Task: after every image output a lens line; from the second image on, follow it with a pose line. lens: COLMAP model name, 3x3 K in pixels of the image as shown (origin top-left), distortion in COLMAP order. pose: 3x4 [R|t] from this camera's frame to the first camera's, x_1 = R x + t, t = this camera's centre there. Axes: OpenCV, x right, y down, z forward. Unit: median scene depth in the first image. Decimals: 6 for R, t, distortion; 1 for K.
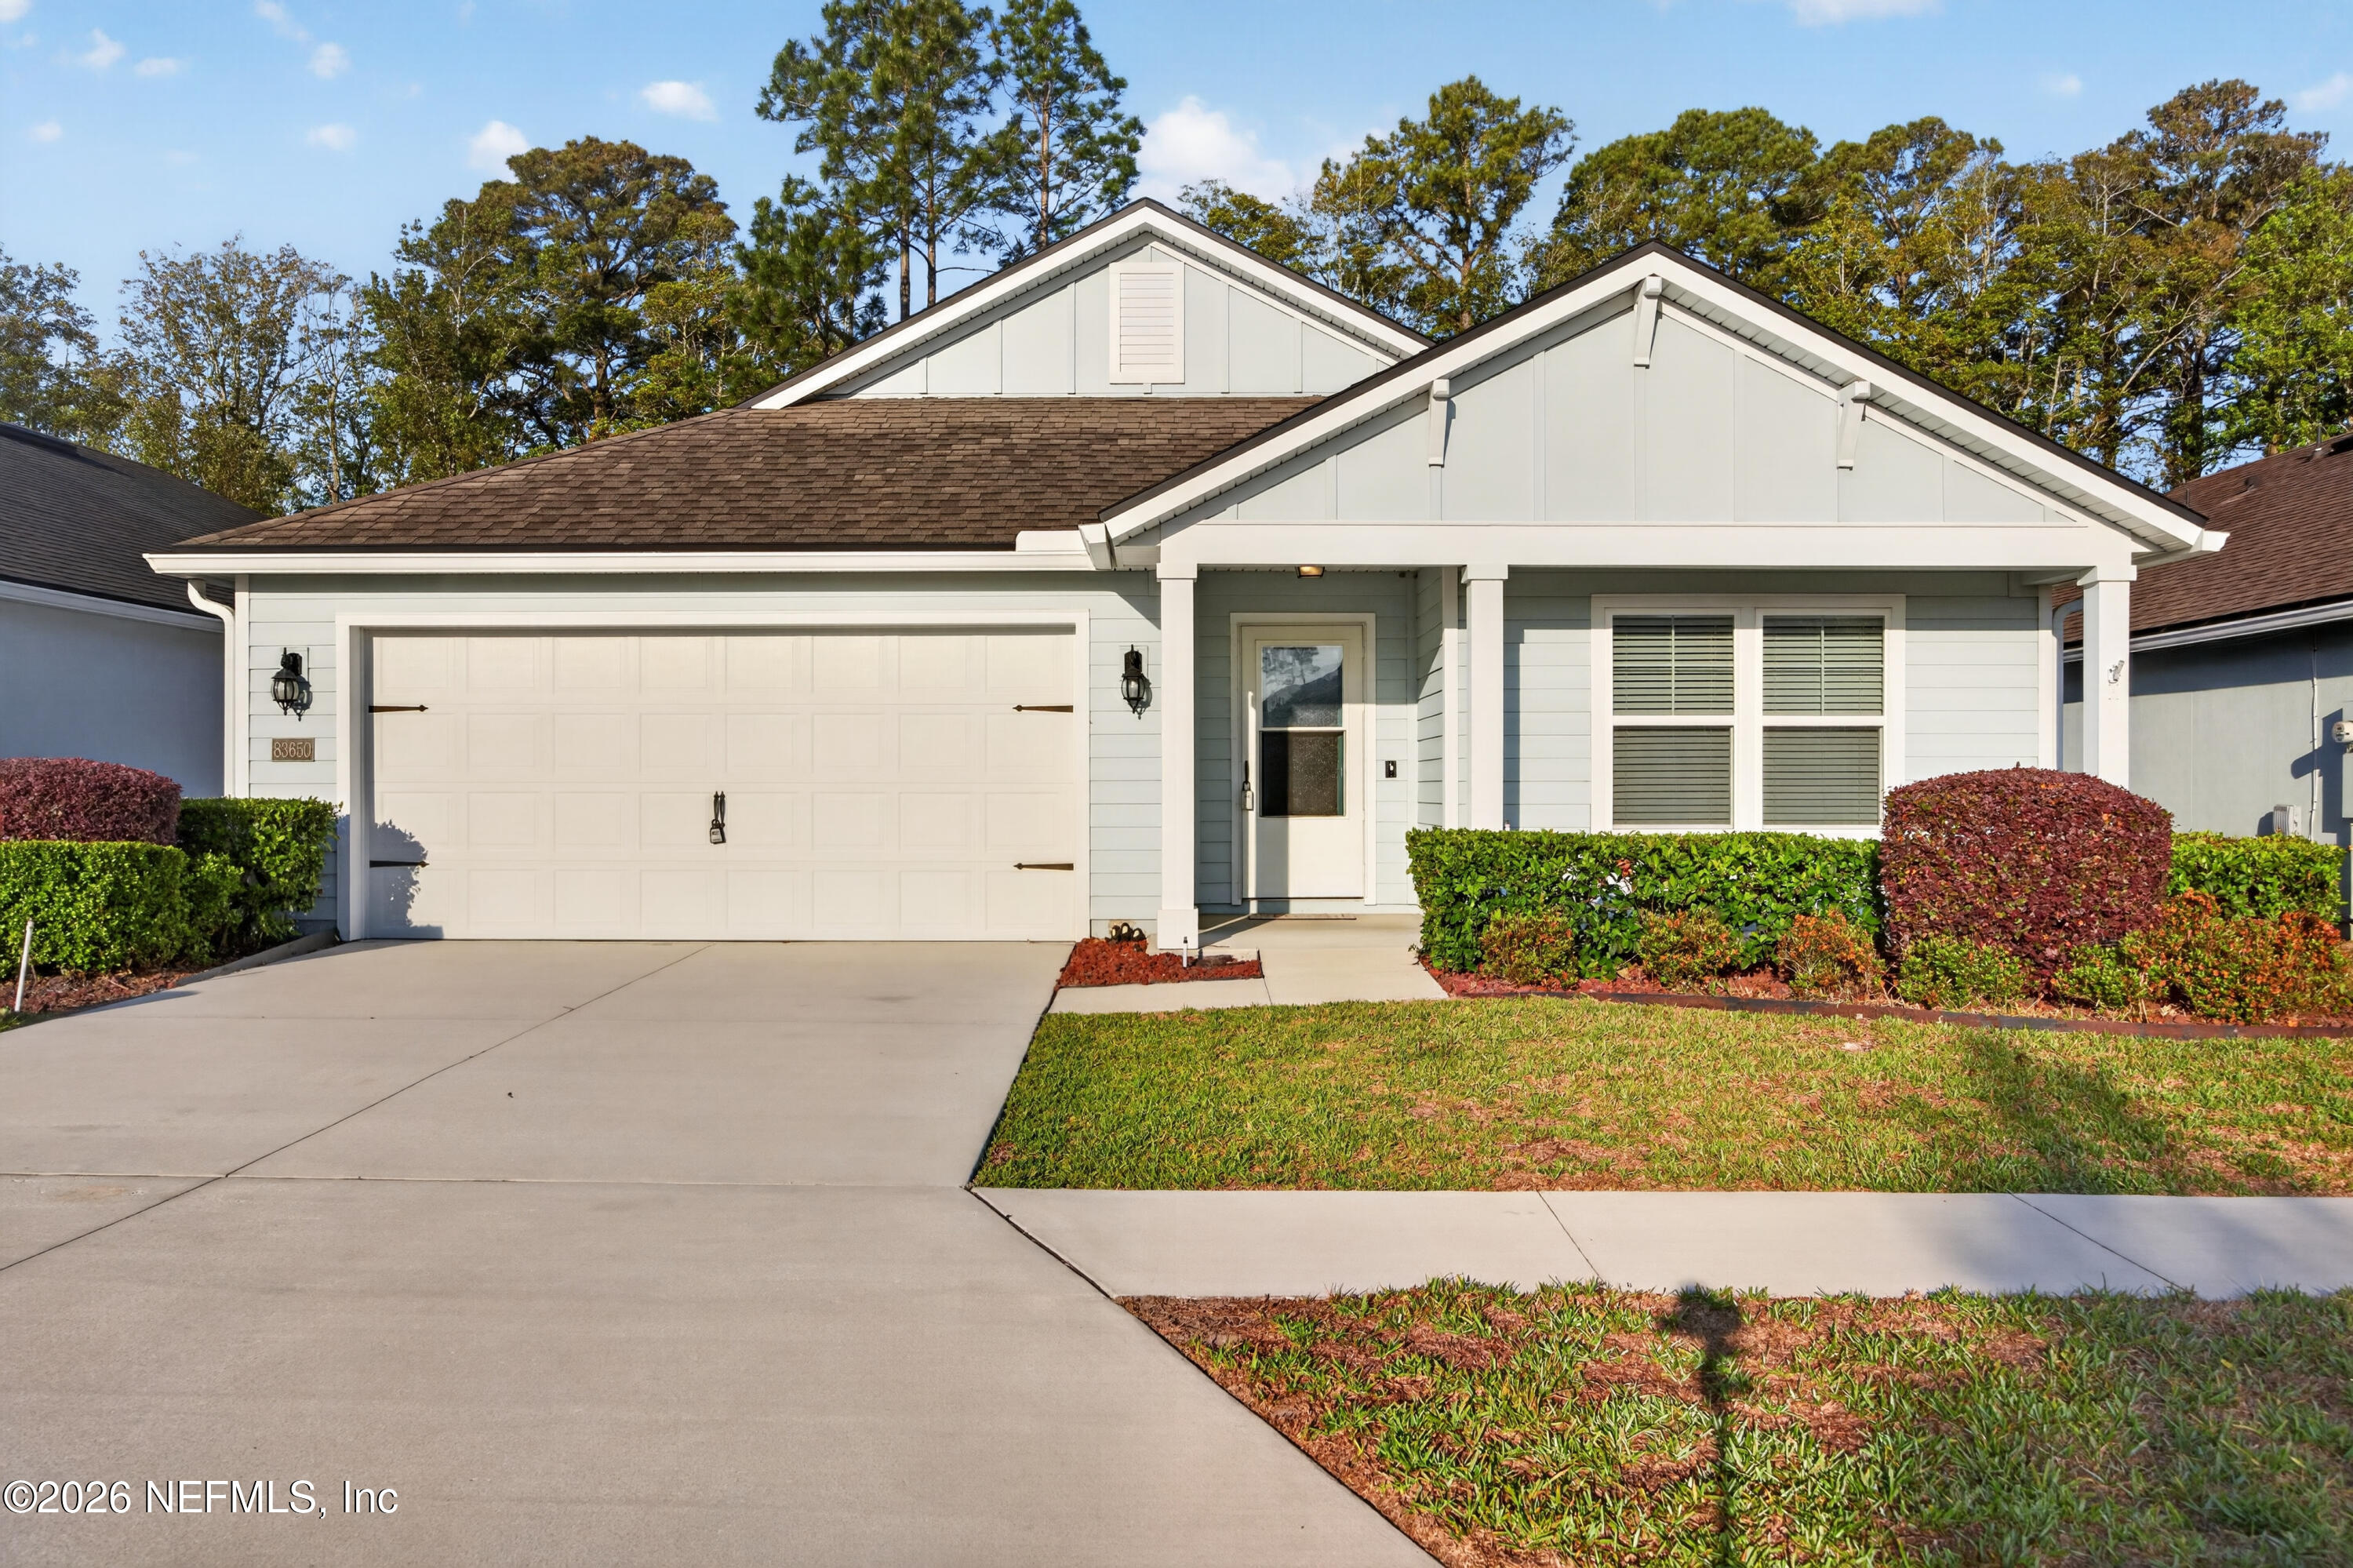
lens RADIAL K [[1820.0, 0, 1174.3], [0, 1820.0, 774.1], [0, 0, 1]] dist [-0.006610, -0.006184]
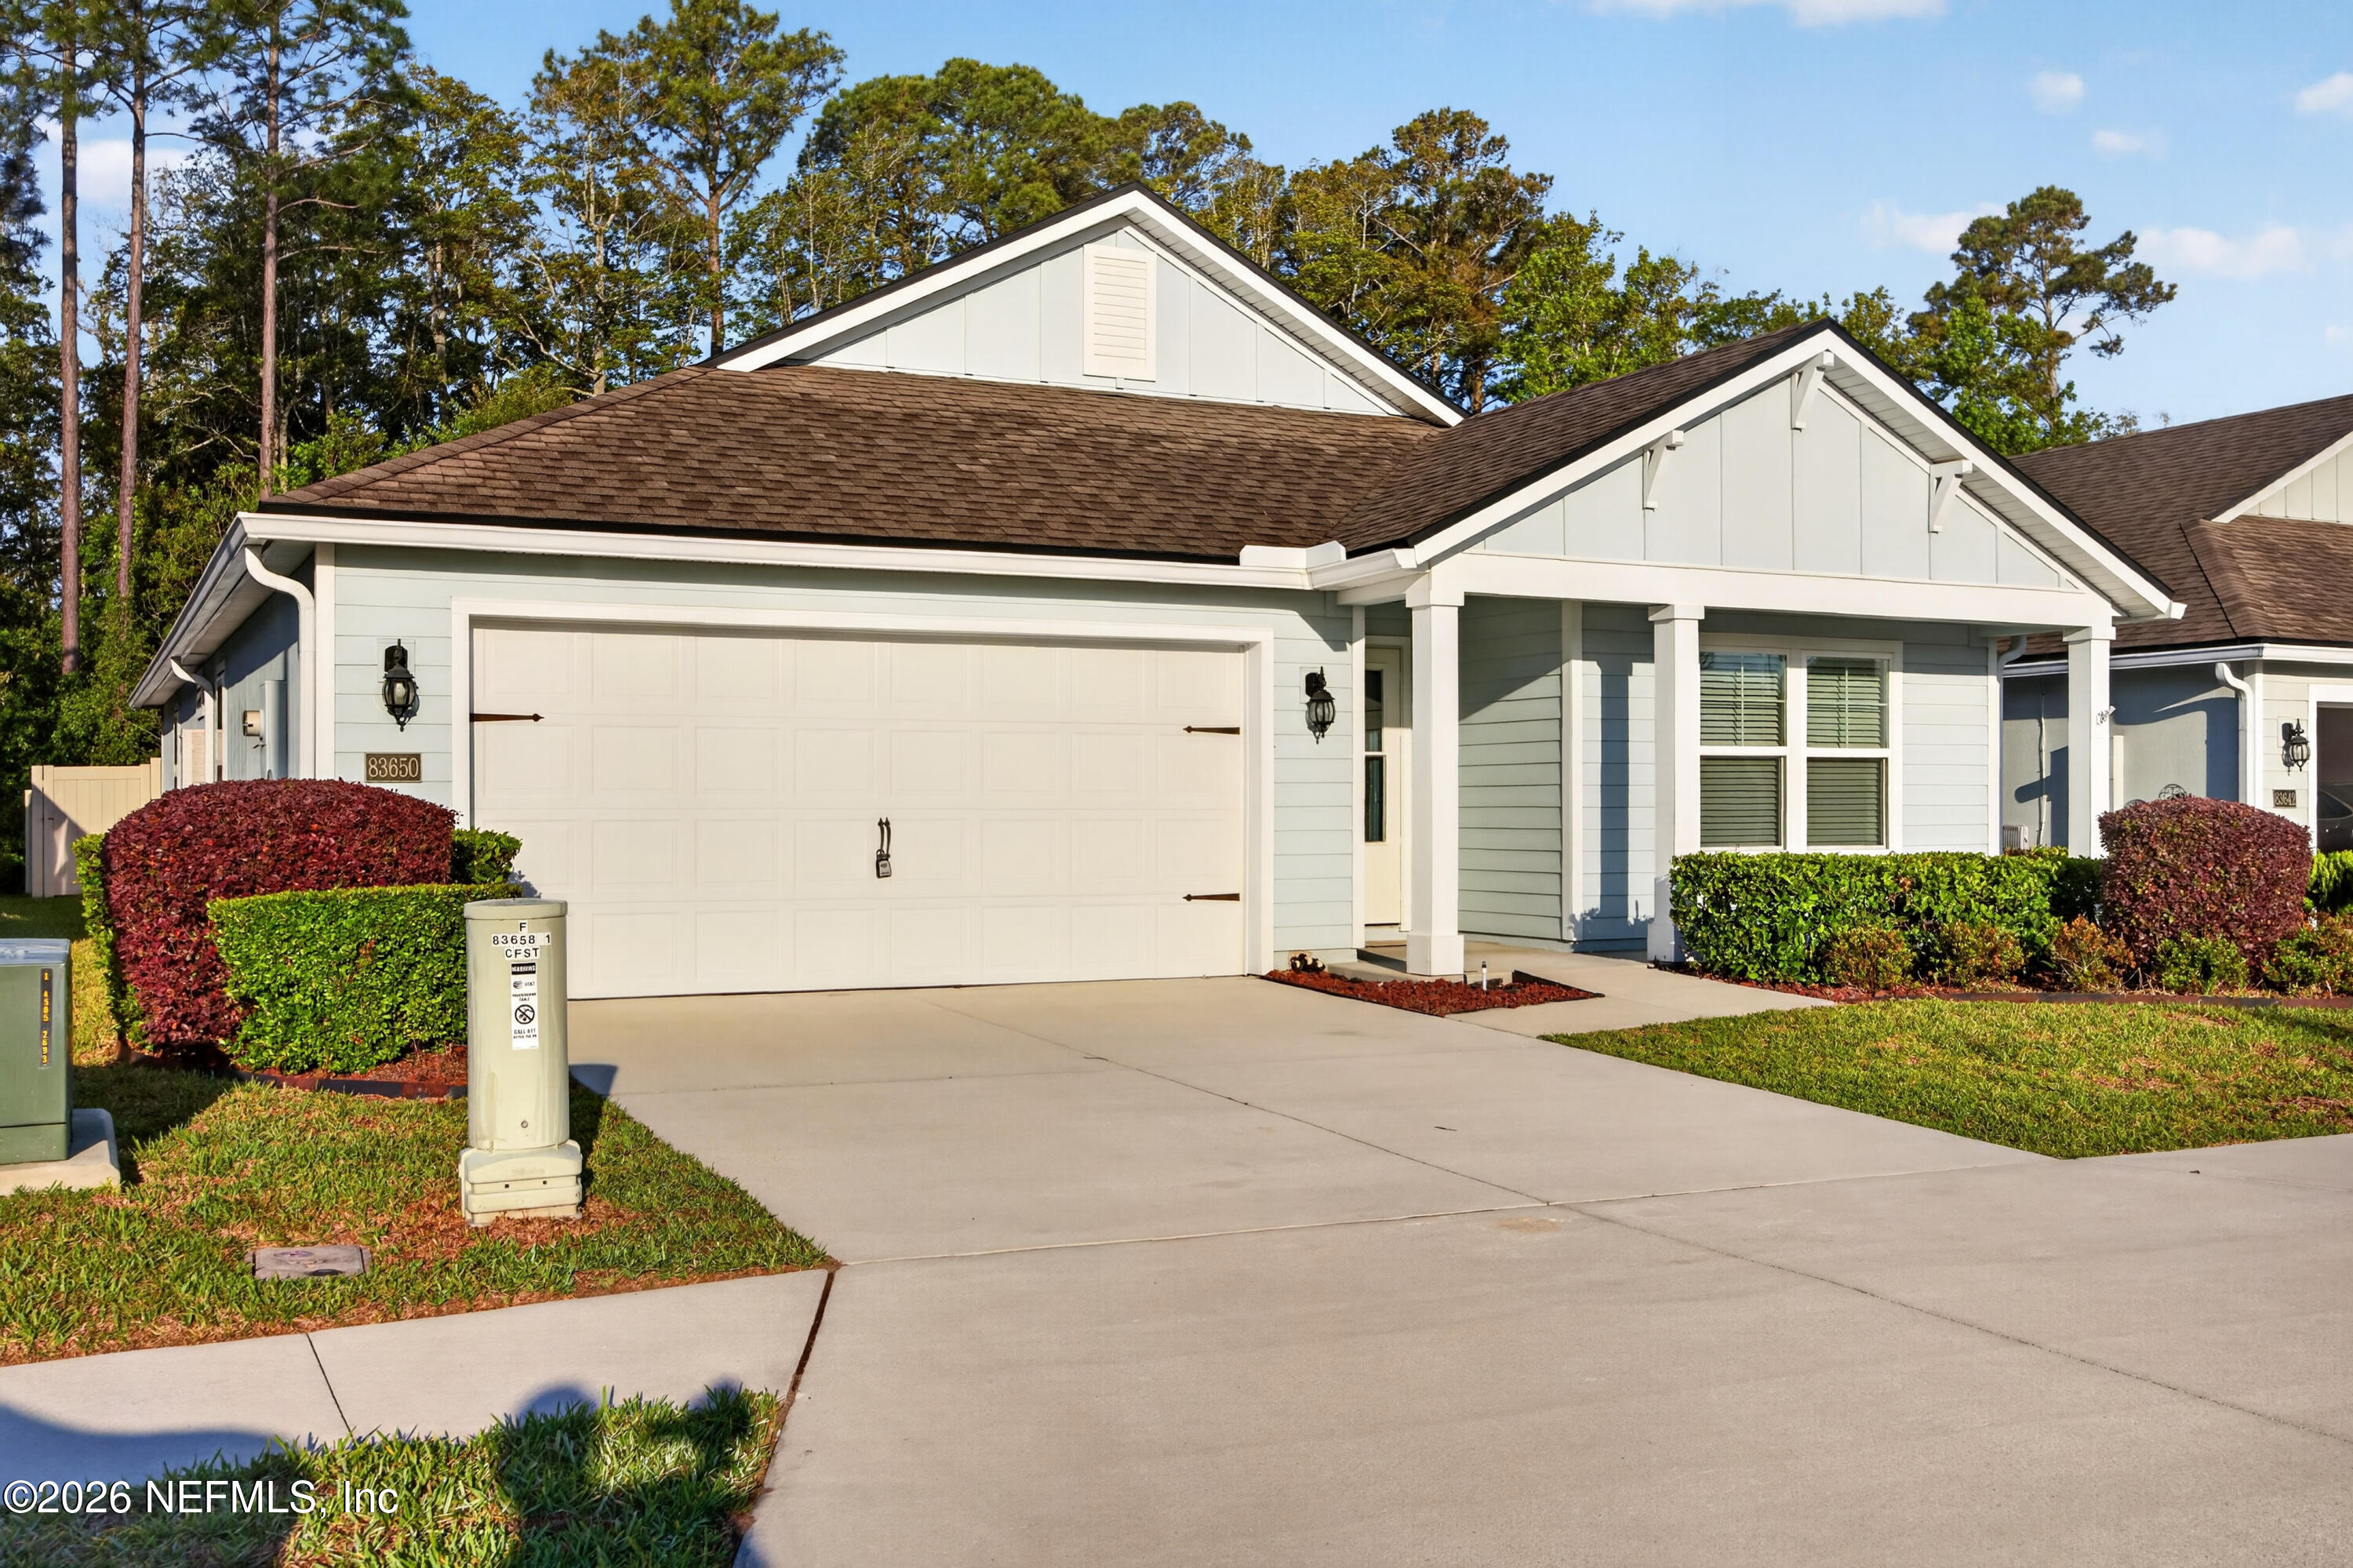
lens RADIAL K [[2140.9, 0, 1176.5], [0, 2140.9, 795.2], [0, 0, 1]] dist [0.000942, 0.000000]
pose [[0.893246, 0.001887, 0.449565, -0.492969], [-0.002430, 0.999997, 0.000630, -0.002432], [-0.449562, -0.001655, 0.893247, 0.009694]]
